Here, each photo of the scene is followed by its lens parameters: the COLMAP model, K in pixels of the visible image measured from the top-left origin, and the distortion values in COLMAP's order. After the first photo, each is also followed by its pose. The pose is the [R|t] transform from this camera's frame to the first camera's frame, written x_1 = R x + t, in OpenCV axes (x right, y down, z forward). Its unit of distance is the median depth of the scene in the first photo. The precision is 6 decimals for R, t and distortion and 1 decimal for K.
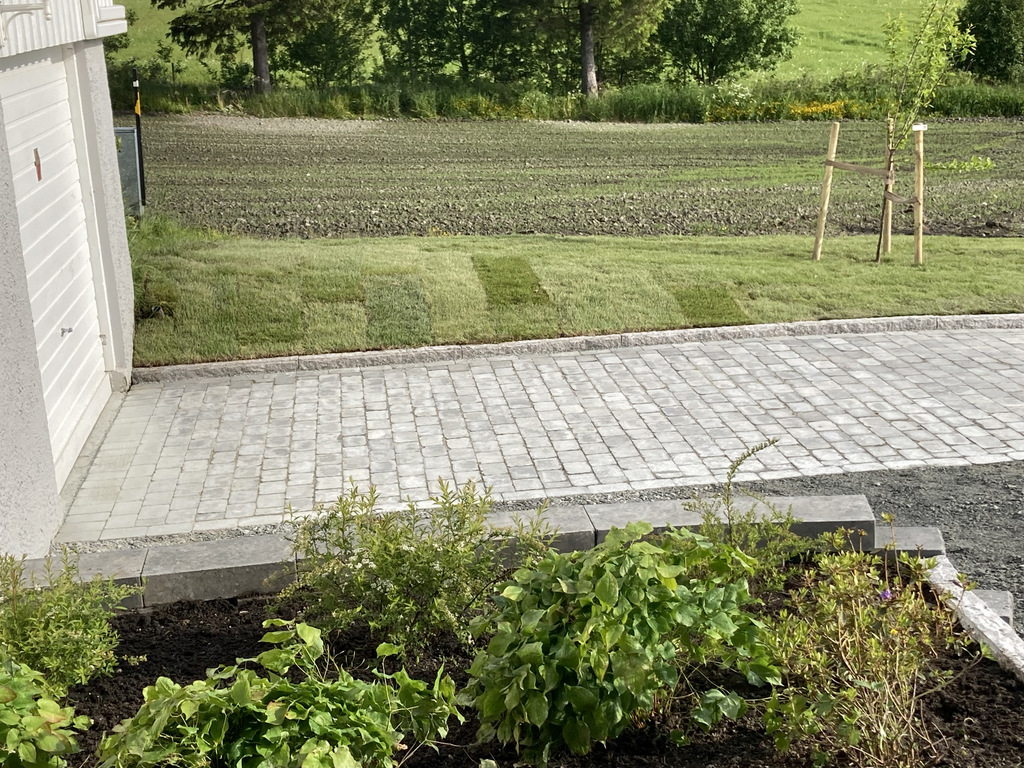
lens RADIAL K [[1595.1, 0, 504.2], [0, 1595.1, 378.1], [0, 0, 1]] dist [0.181062, 0.000000]
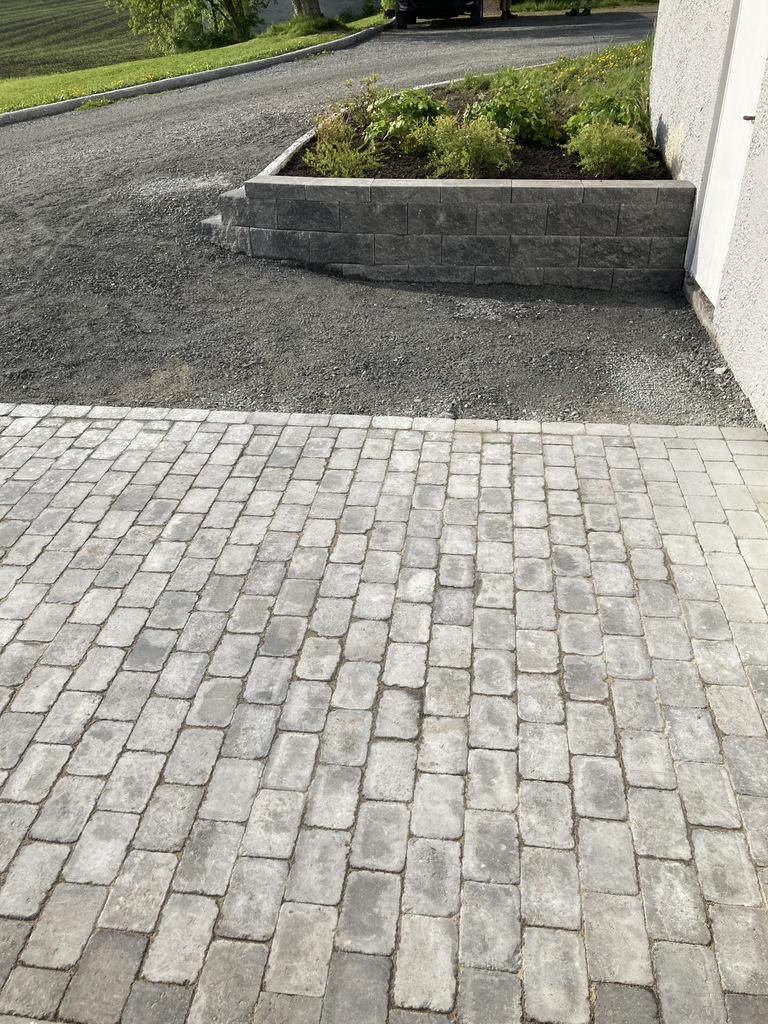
lens RADIAL K [[843.1, 0, 364.7], [0, 843.1, 495.5], [0, 0, 1]] dist [0.026972, -0.022161]
pose [[-0.967193, -0.061091, 0.246587, -0.118465], [0.129588, 0.716228, 0.685729, -0.193344], [-0.218504, 0.695187, -0.684815, 1.028703]]
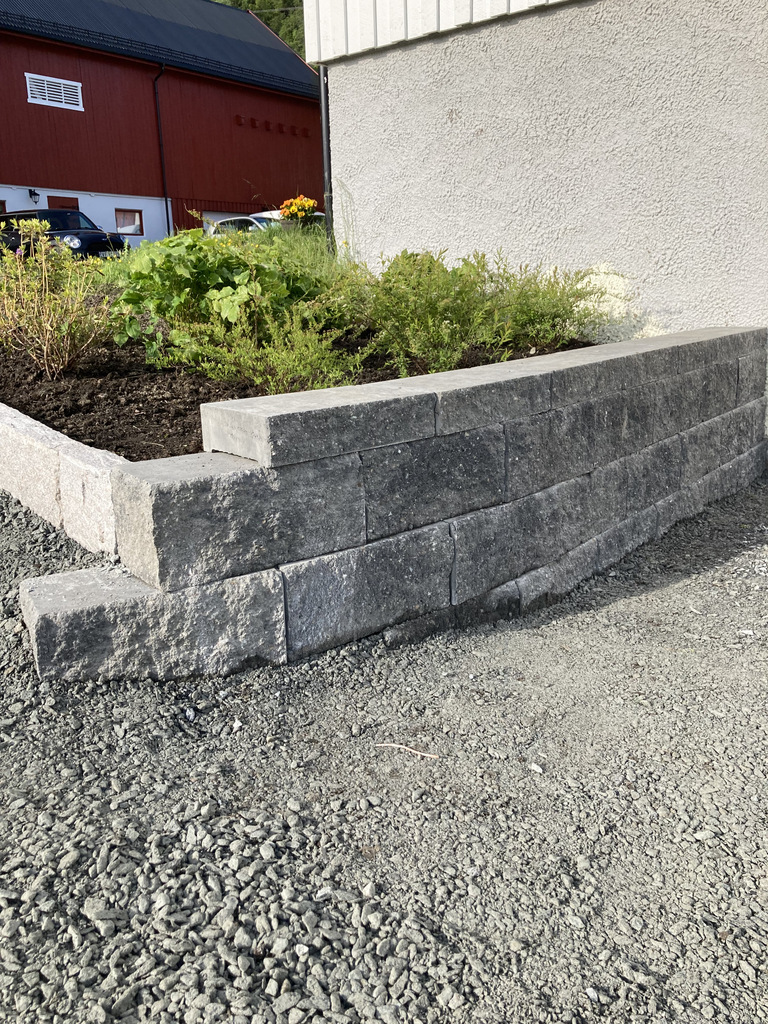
lens RADIAL K [[843.1, 0, 381.4], [0, 843.1, 508.2], [0, 0, 1]] dist [0.026972, -0.022161]
pose [[-0.711902, 0.254907, -0.654384, 0.208104], [-0.097439, 0.886936, 0.451498, -0.020784], [0.695487, 0.385184, -0.606574, 0.622982]]
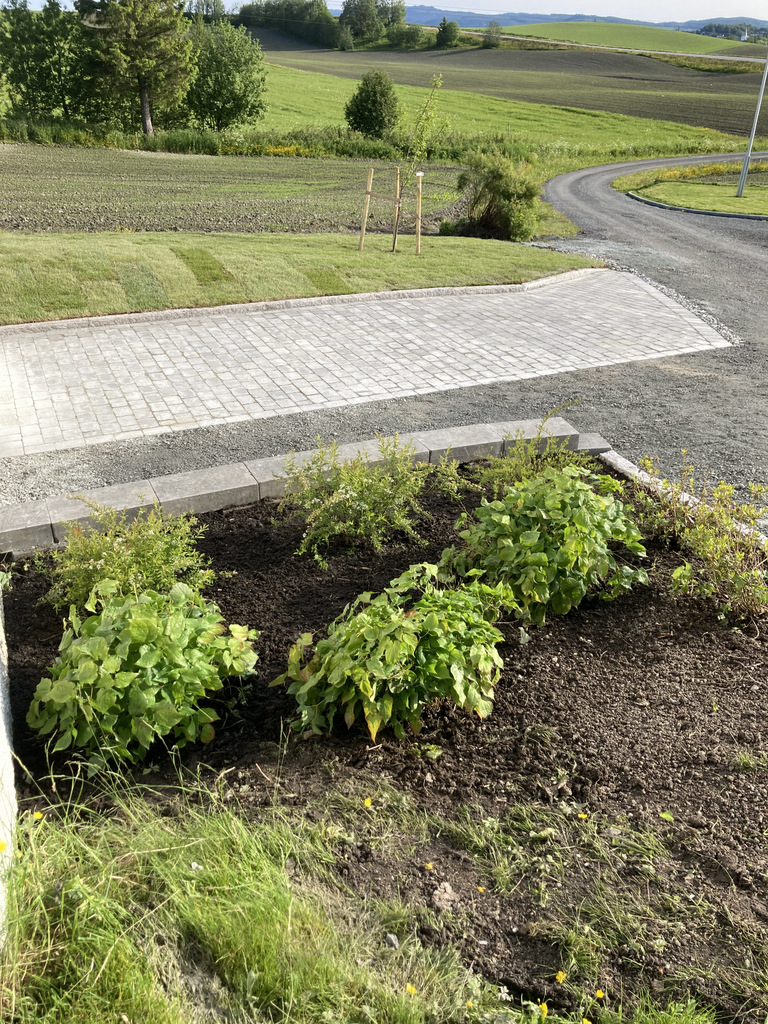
lens RADIAL K [[843.1, 0, 377.5], [0, 843.1, 508.2], [0, 0, 1]] dist [0.026972, -0.022161]
pose [[0.948195, -0.087624, 0.305366, -0.129566], [0.012887, 0.971028, 0.238619, -0.026773], [-0.317428, -0.222322, 0.921853, 0.099474]]
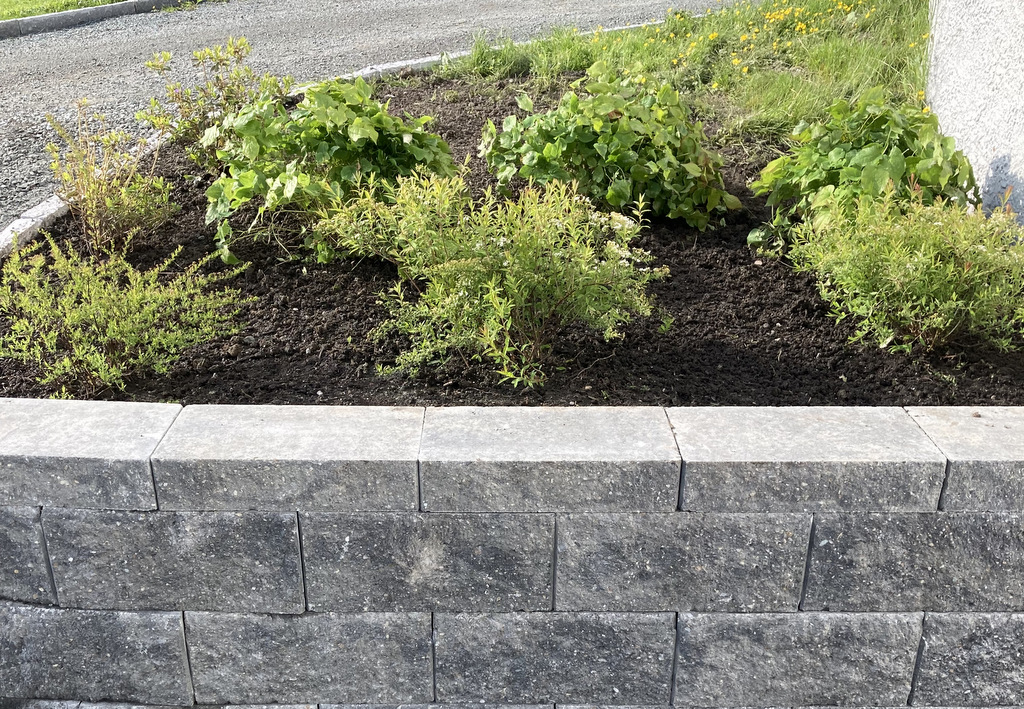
lens RADIAL K [[1113.1, 0, 485.5], [0, 1113.1, 521.3], [0, 0, 1]] dist [0.019497, 0.000000]
pose [[-0.991090, -0.009889, 0.132826, -0.055547], [0.080872, 0.747698, 0.659096, -0.071152], [-0.105832, 0.663965, -0.740236, 0.650138]]
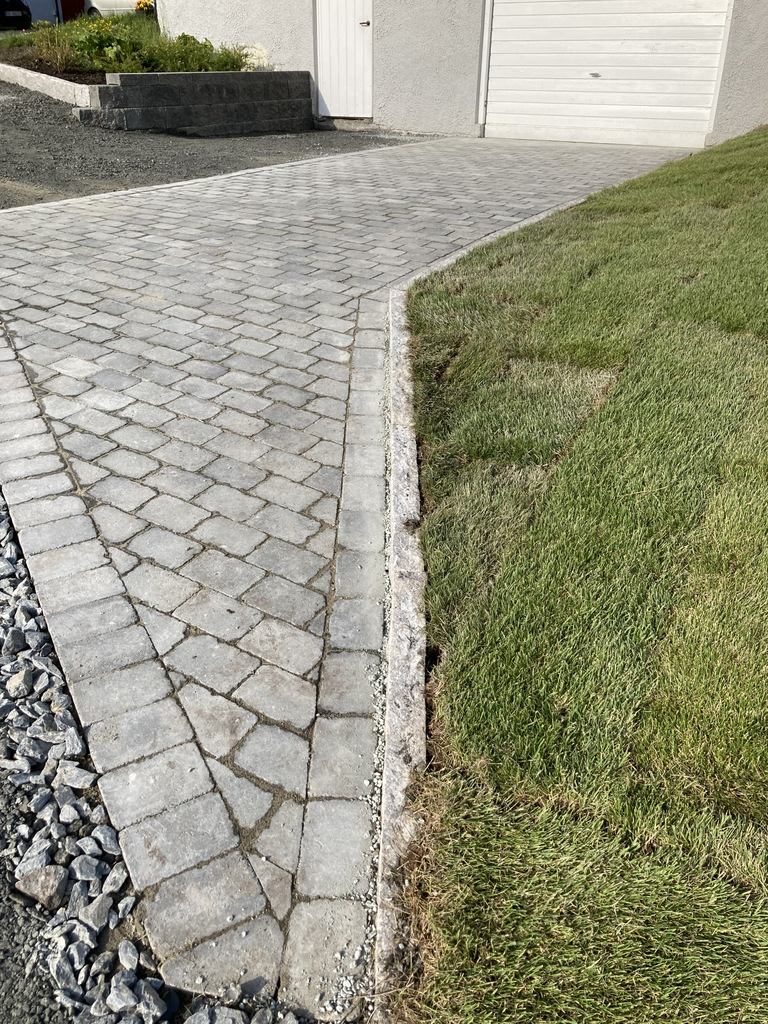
lens RADIAL K [[843.1, 0, 384.2], [0, 843.1, 508.2], [0, 0, 1]] dist [0.026972, -0.022161]
pose [[-0.641881, 0.411472, -0.647055, 0.664517], [-0.152298, 0.758613, 0.633492, -0.207789], [0.751528, 0.505171, -0.424273, 1.272210]]
